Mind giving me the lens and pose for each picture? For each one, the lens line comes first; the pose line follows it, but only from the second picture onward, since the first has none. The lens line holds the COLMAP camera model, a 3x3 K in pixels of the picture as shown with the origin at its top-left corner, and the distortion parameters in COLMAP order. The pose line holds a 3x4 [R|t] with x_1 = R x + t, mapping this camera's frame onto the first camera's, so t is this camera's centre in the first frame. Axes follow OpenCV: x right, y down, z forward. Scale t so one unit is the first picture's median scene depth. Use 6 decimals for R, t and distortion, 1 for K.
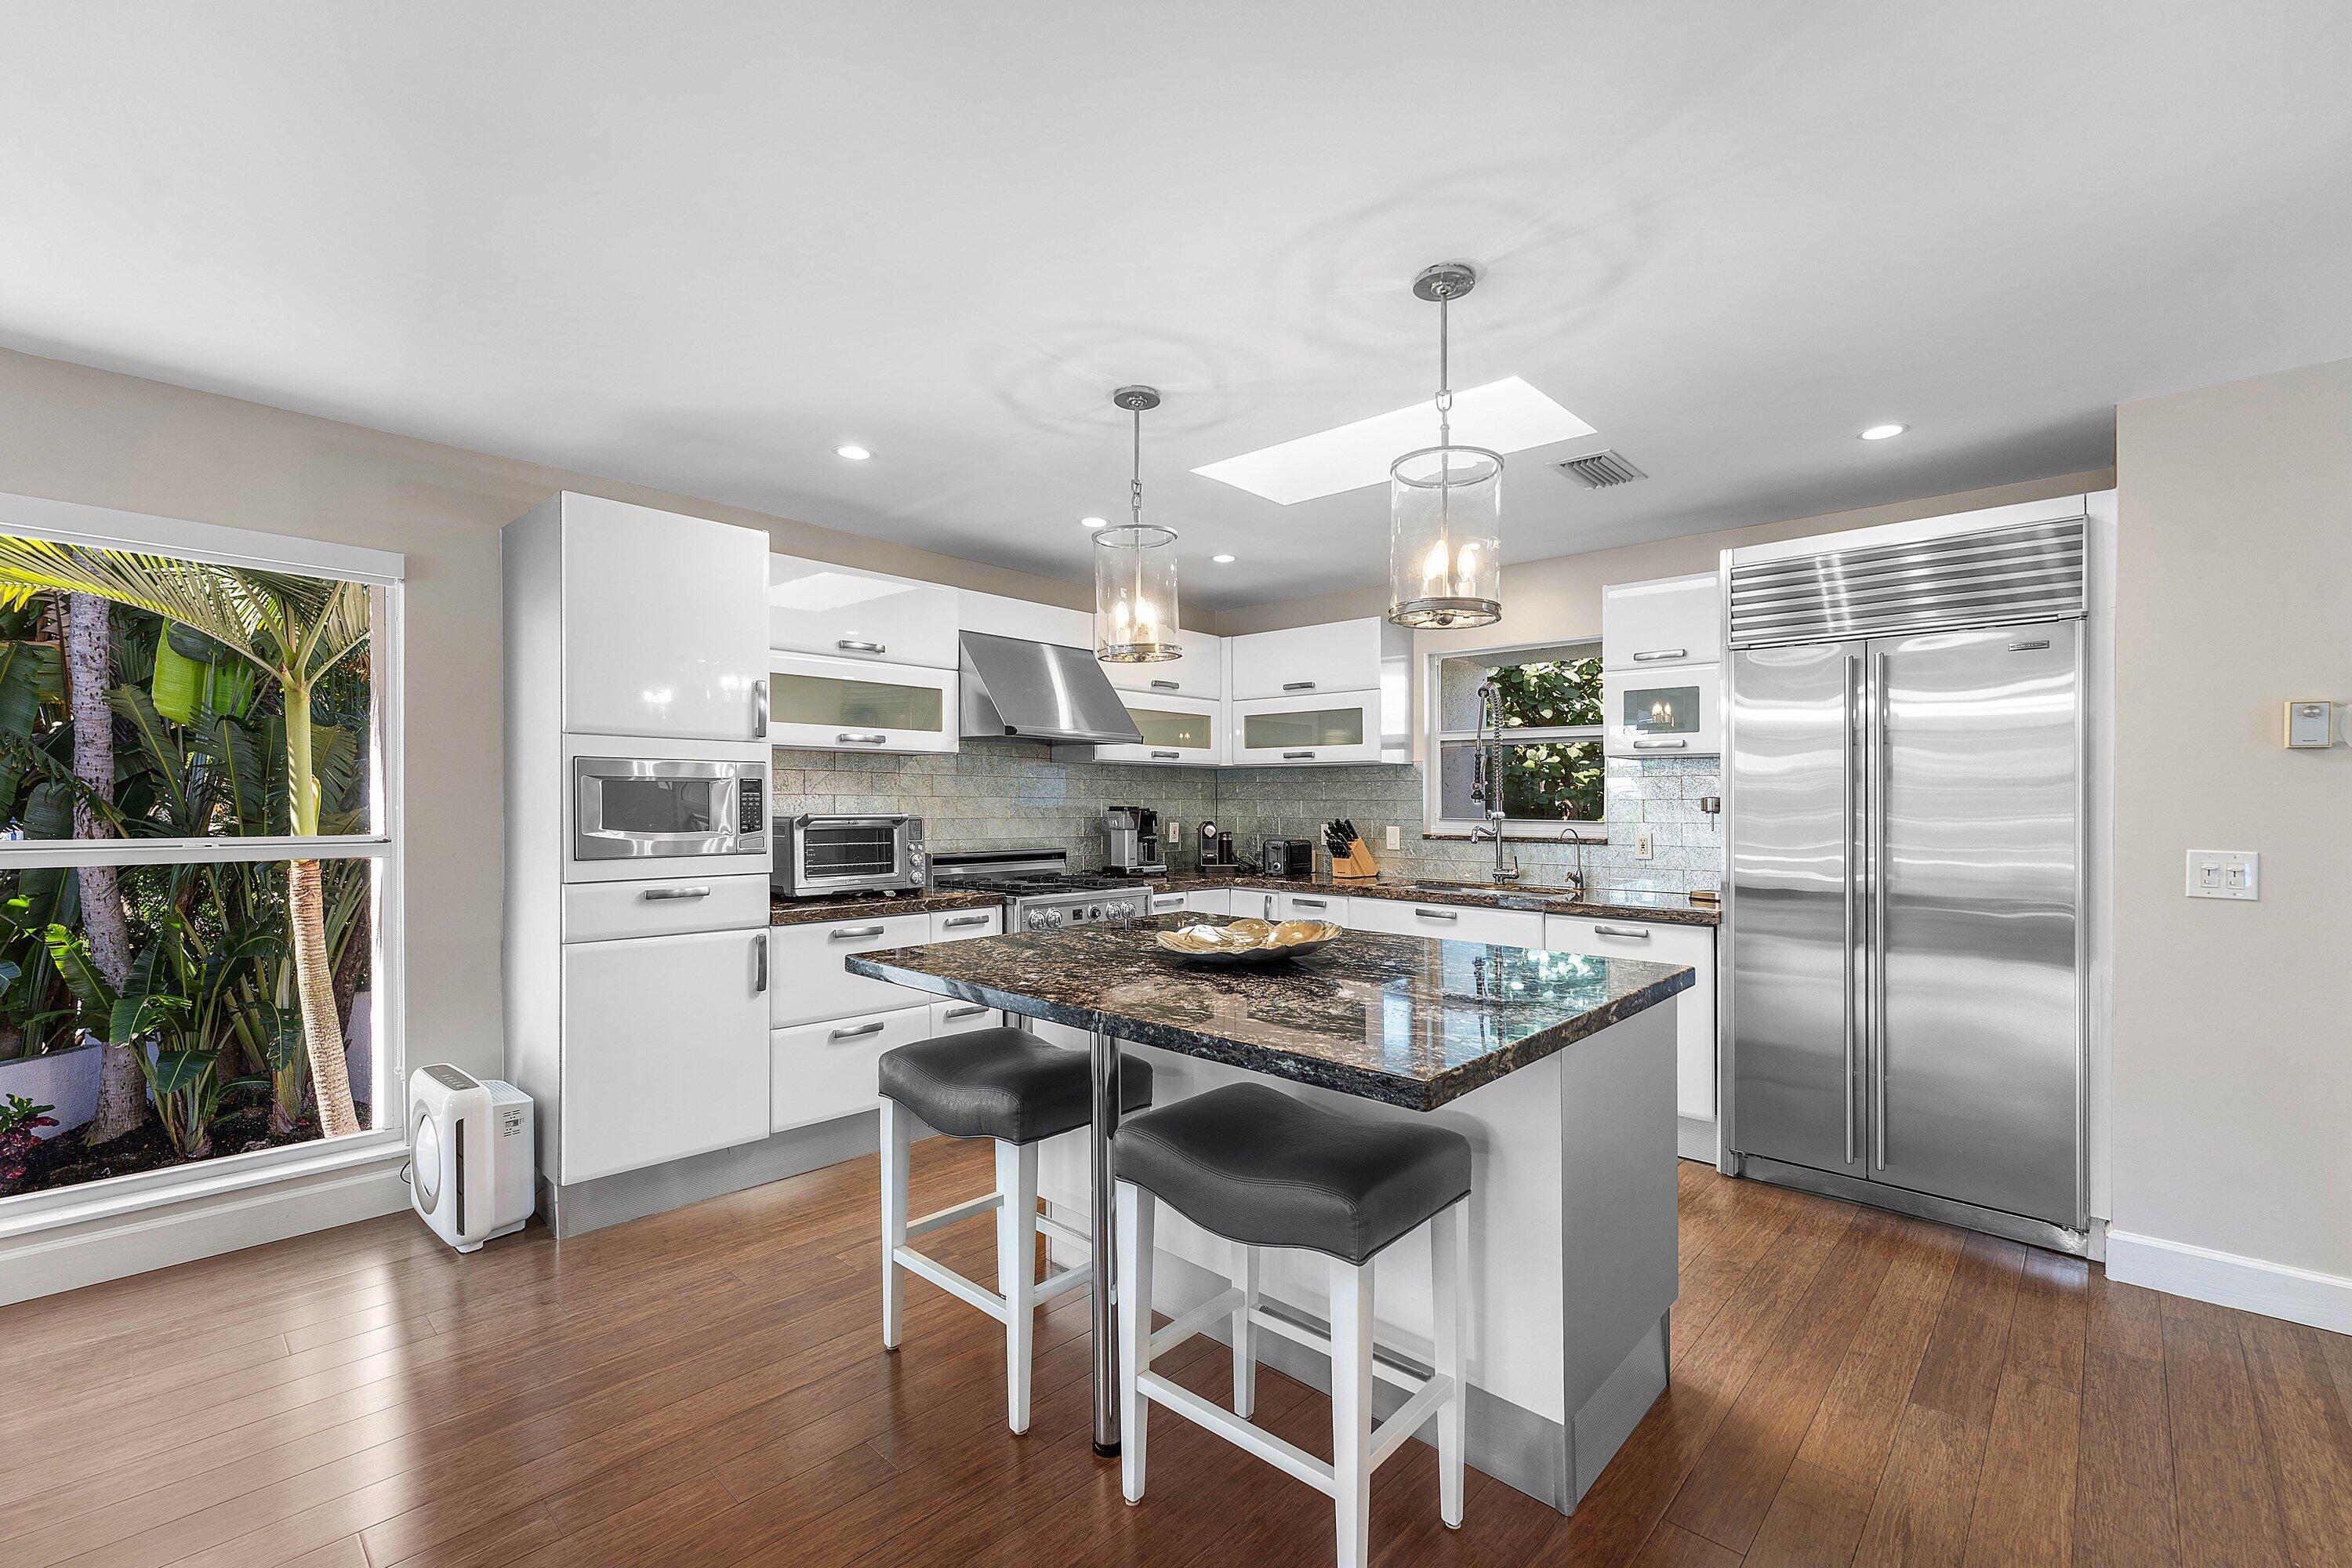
lens RADIAL K [[972.4, 0, 1198.4], [0, 972.4, 805.8], [0, 0, 1]] dist [0.007312, -0.001398]
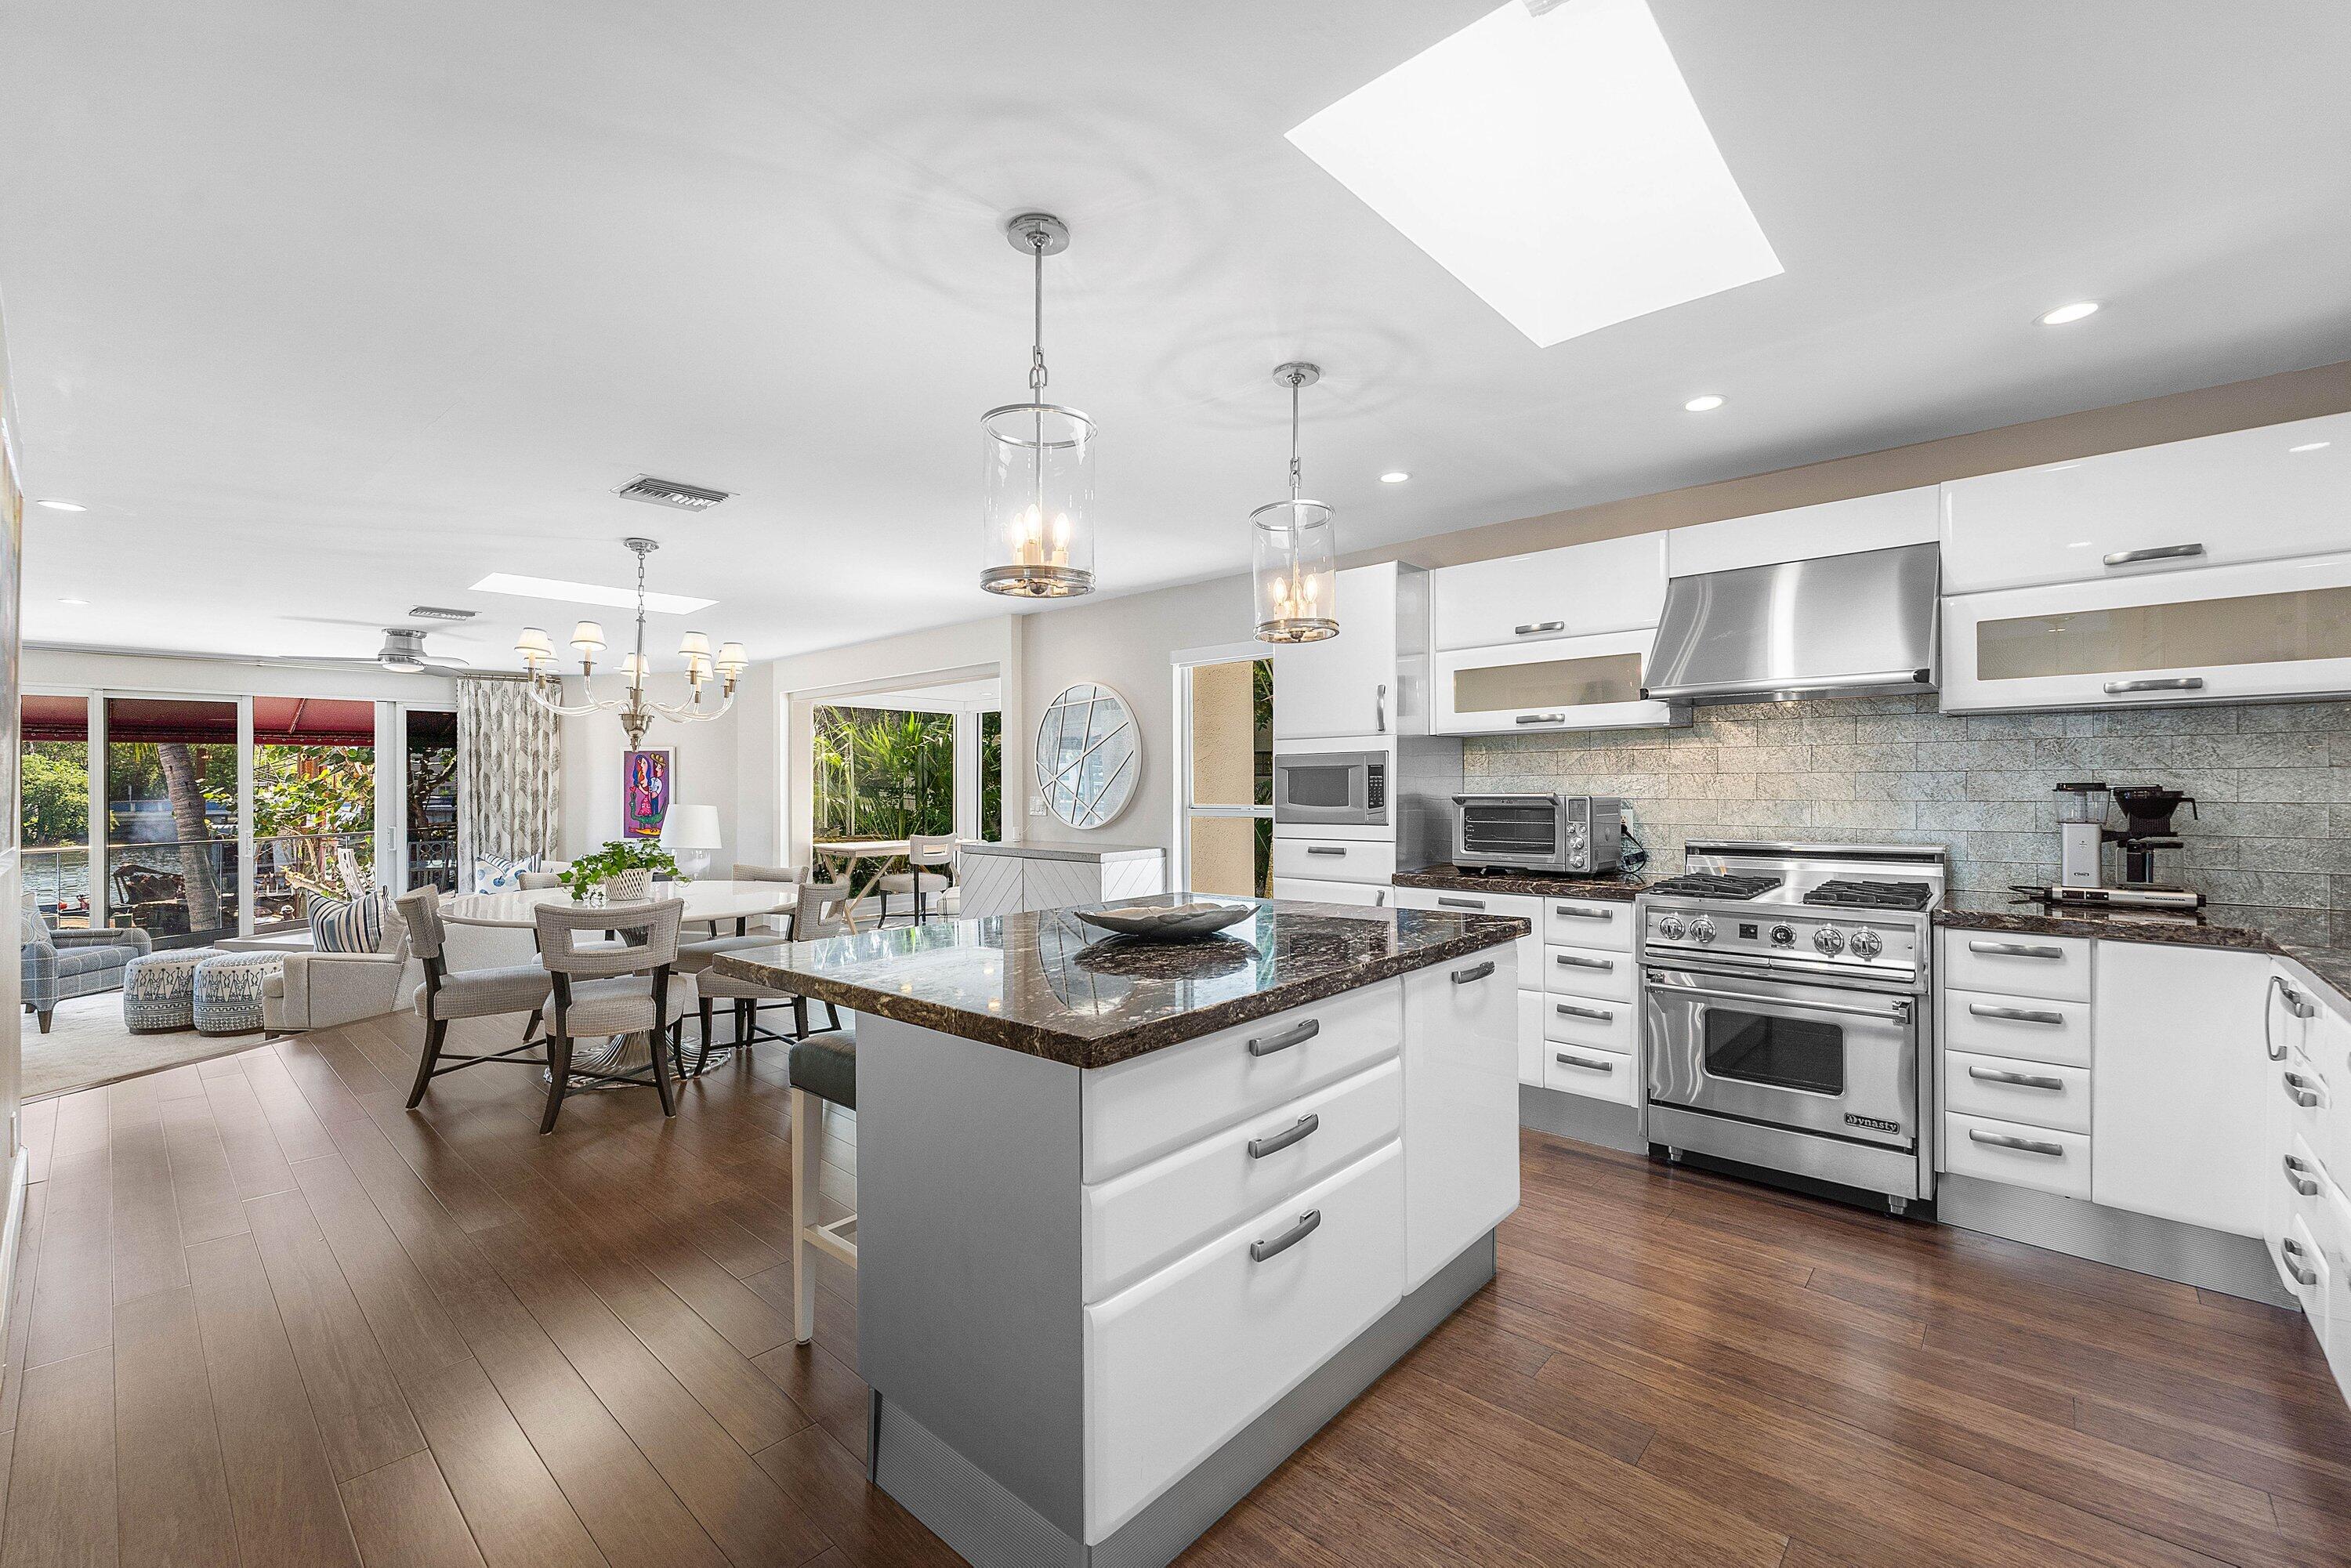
lens RADIAL K [[971.9, 0, 1186.9], [0, 971.9, 780.5], [0, 0, 1]] dist [0.007312, -0.001398]
pose [[0.026688, -0.009693, -0.999597, 0.568218], [0.003415, 0.999948, -0.009605, 0.002774], [0.999638, -0.003157, 0.026720, 0.528283]]
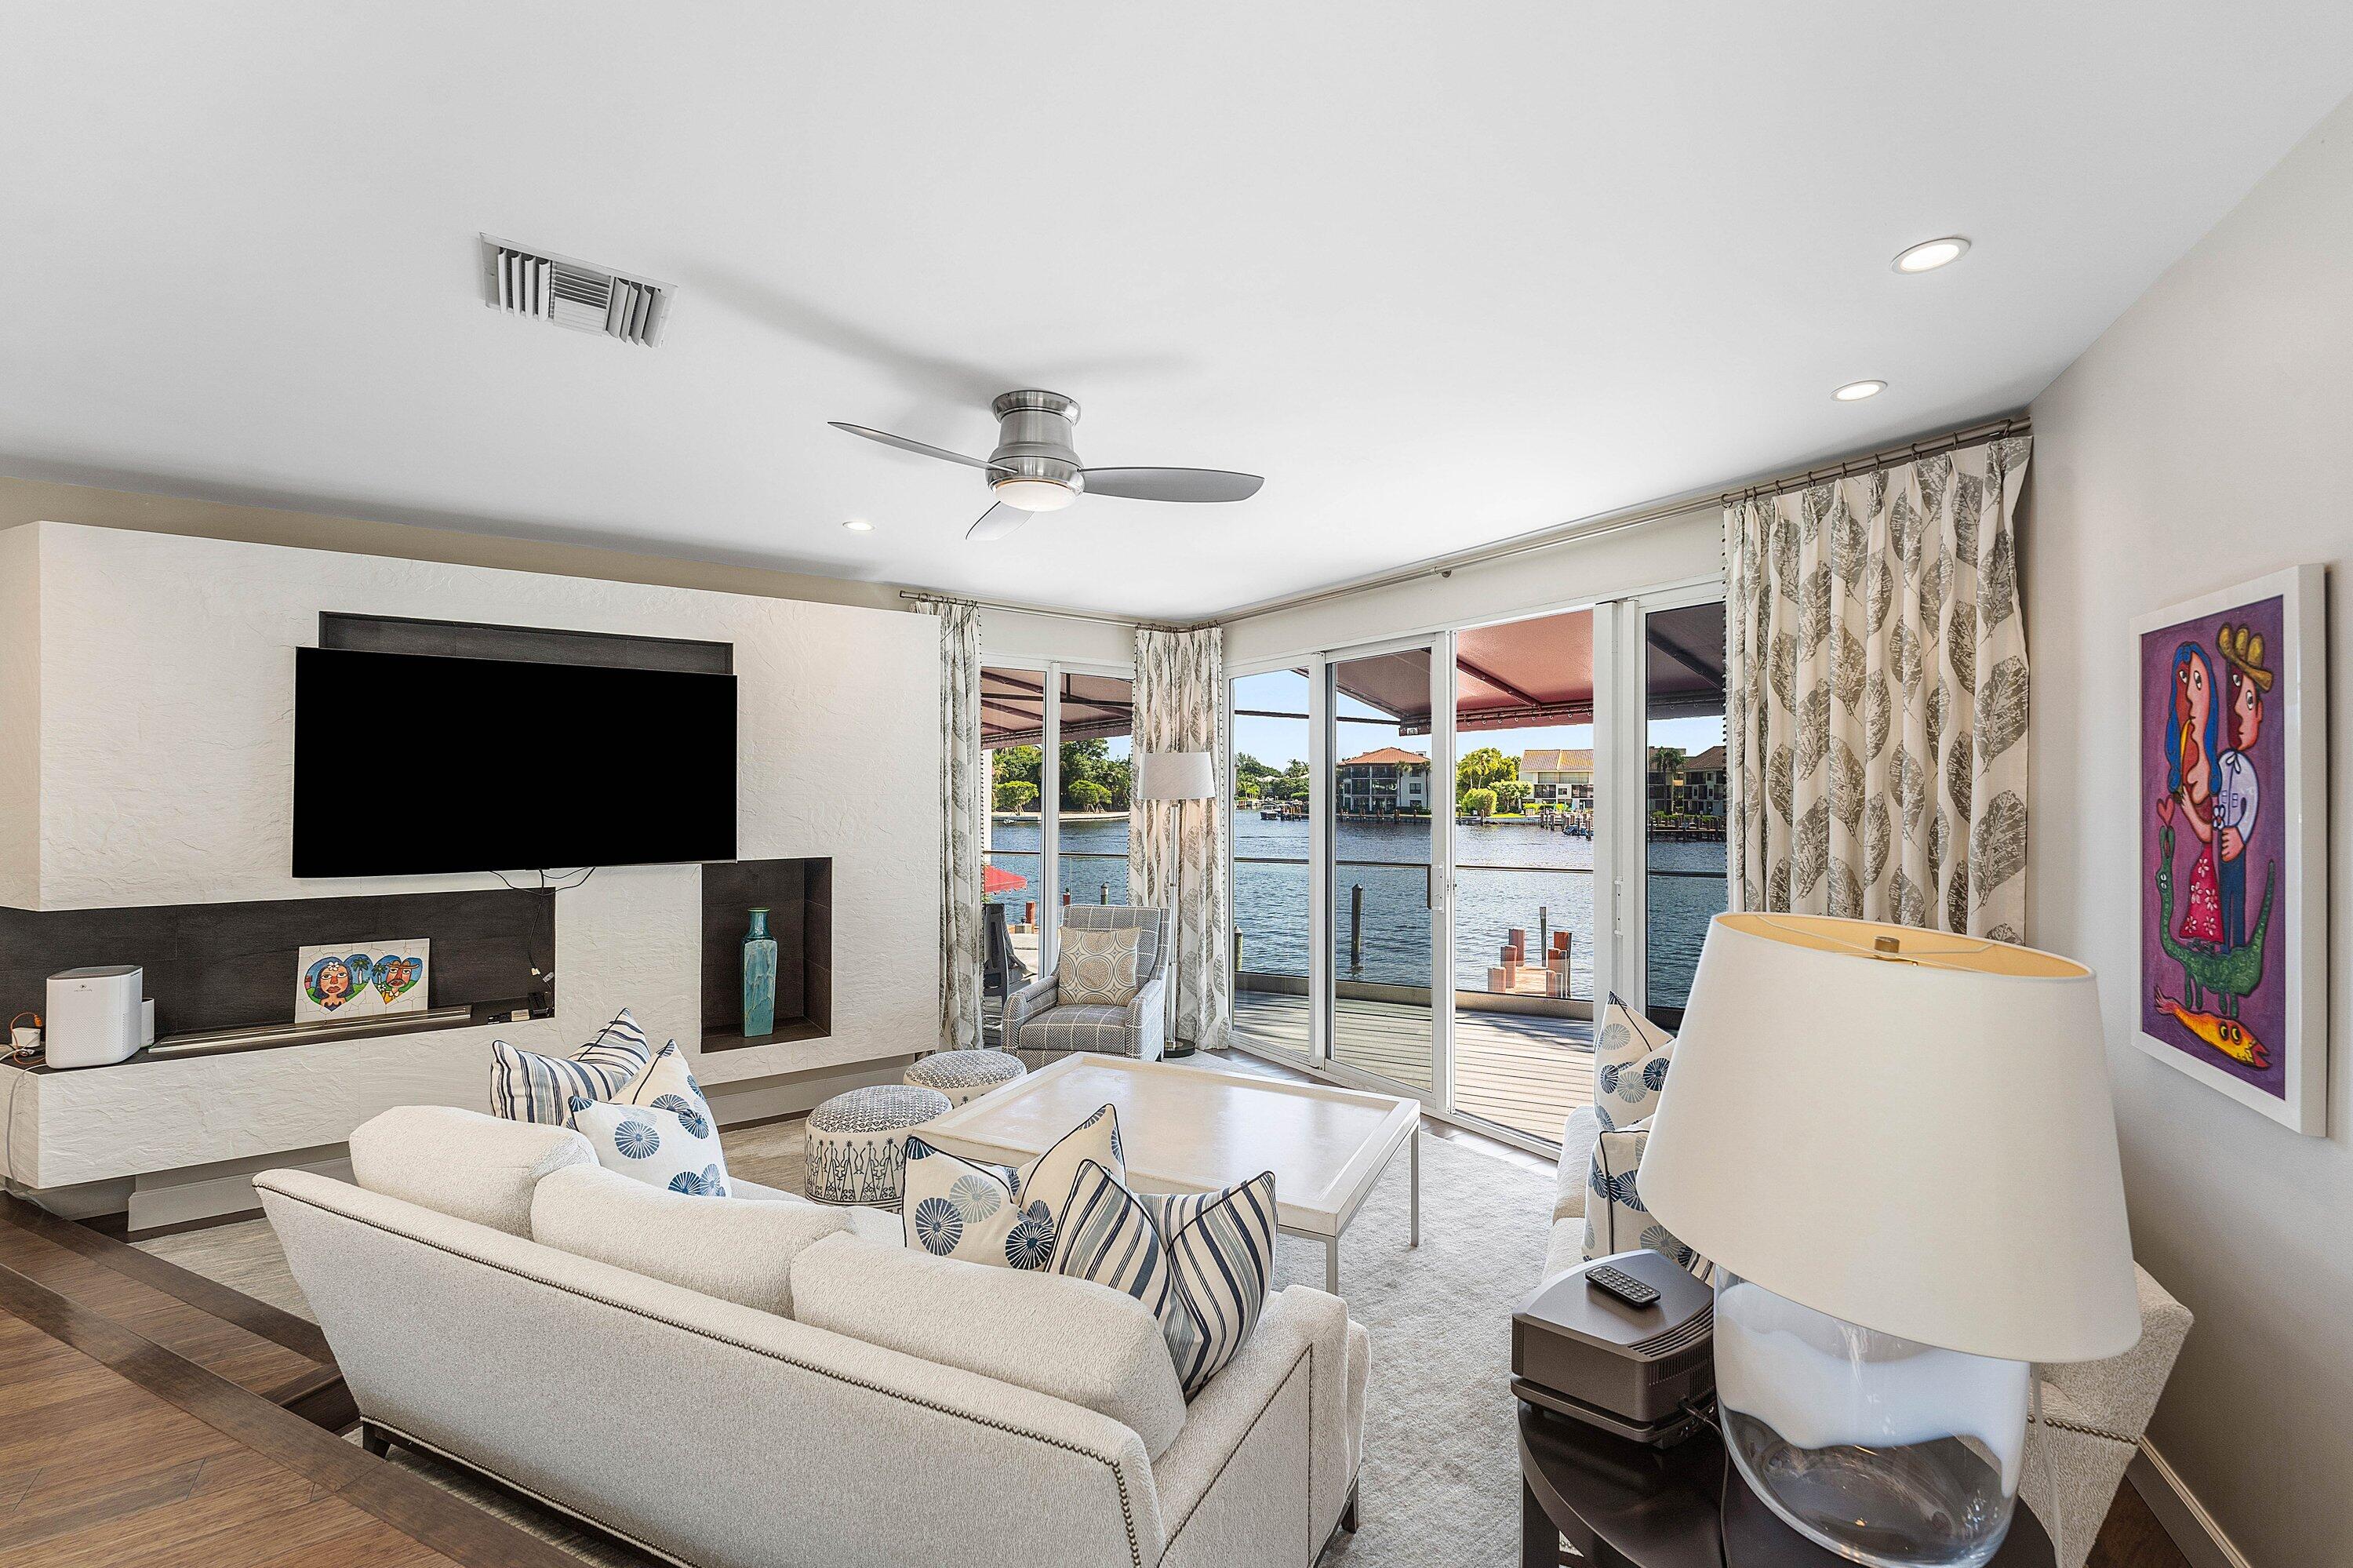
lens RADIAL K [[965.1, 0, 1174.3], [0, 965.1, 789.2], [0, 0, 1]] dist [0.001168, -0.000444]
pose [[-0.976799, -0.010186, 0.213914, -1.080392], [-0.010244, 0.999947, 0.000835, -0.007315], [-0.213911, -0.001376, -0.976852, -0.038576]]
